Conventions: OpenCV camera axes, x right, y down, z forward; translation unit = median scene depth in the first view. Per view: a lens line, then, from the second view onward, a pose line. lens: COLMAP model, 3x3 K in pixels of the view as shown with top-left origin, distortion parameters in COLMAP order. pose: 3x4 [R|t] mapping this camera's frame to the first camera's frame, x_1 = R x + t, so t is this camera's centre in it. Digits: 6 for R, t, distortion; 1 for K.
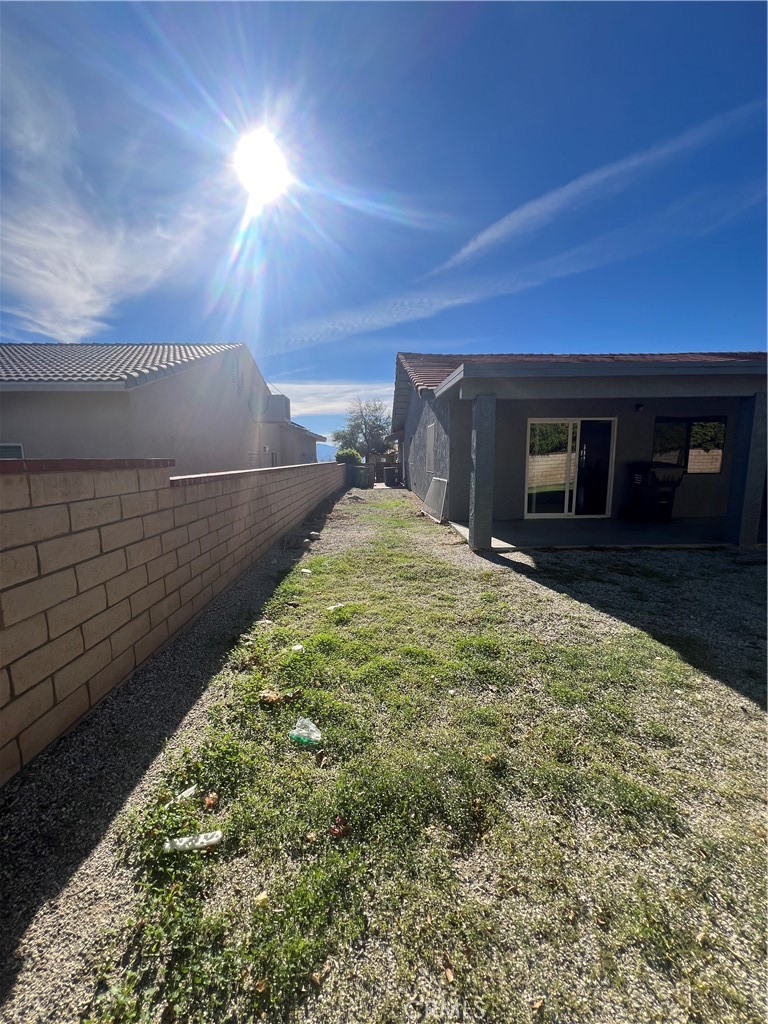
lens RADIAL K [[407.2, 0, 385.7], [0, 407.2, 513.5], [0, 0, 1]] dist [0.000531, 0.000461]
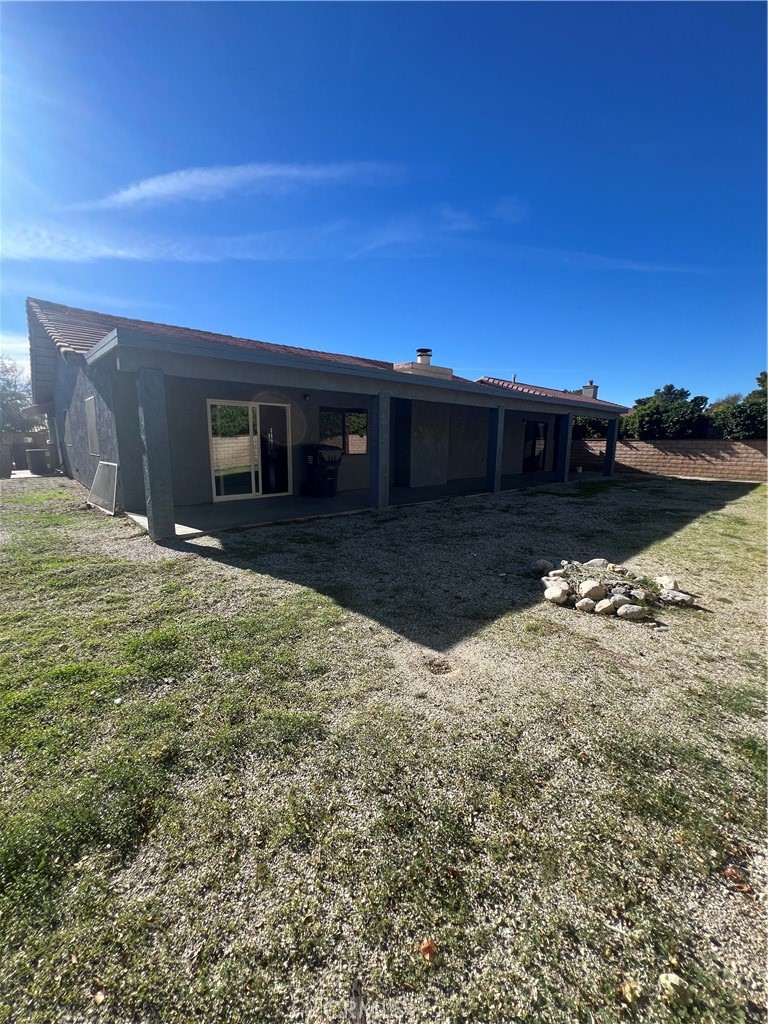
lens RADIAL K [[407.2, 0, 383.1], [0, 407.2, 511.1], [0, 0, 1]] dist [0.000531, 0.000461]
pose [[0.767000, -0.095679, 0.634474, 0.069546], [0.072255, 0.995410, 0.062761, 0.007335], [-0.637566, -0.002294, 0.770392, -0.051904]]
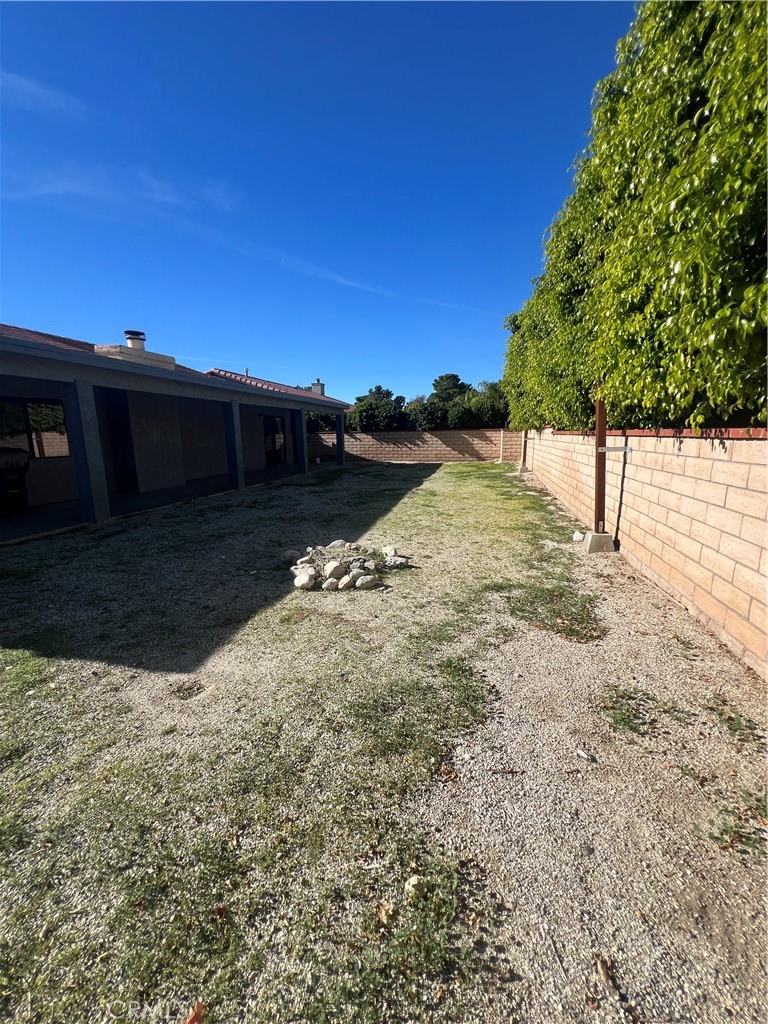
lens RADIAL K [[407.2, 0, 379.4], [0, 407.2, 511.6], [0, 0, 1]] dist [0.000531, 0.000461]
pose [[0.277899, -0.176117, 0.944328, 0.105229], [0.141302, 0.979851, 0.141159, 0.006585], [-0.950161, 0.094208, 0.297185, -0.071430]]
